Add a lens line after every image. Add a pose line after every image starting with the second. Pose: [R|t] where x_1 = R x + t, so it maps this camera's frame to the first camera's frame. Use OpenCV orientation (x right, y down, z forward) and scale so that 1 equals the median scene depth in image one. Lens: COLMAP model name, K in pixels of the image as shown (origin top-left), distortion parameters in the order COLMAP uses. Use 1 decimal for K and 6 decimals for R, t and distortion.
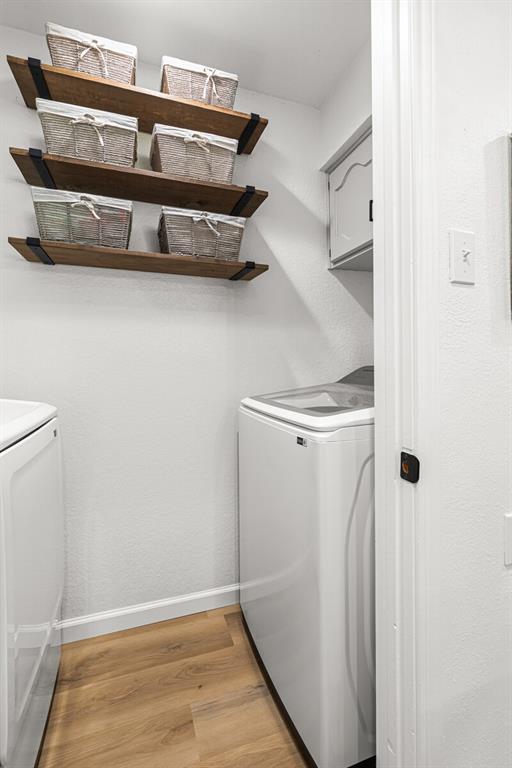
lens RADIAL K [[355.7, 0, 252.7], [0, 355.7, 380.0], [0, 0, 1]] dist [-0.000030, -0.000646]
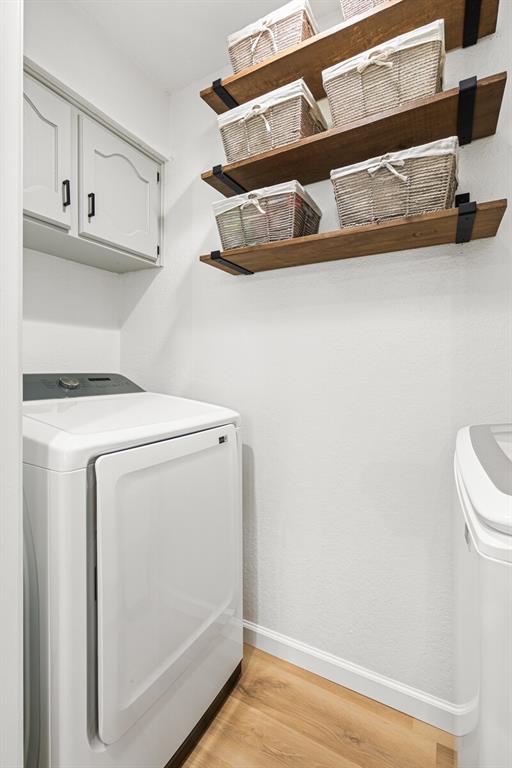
lens RADIAL K [[355.7, 0, 256.0], [0, 355.7, 380.5], [0, 0, 1]] dist [-0.000030, -0.000646]
pose [[0.661486, 0.022205, -0.749629, 0.238053], [-0.034922, 0.999389, -0.001212, -0.017542], [0.749144, 0.026981, 0.661857, 0.365467]]
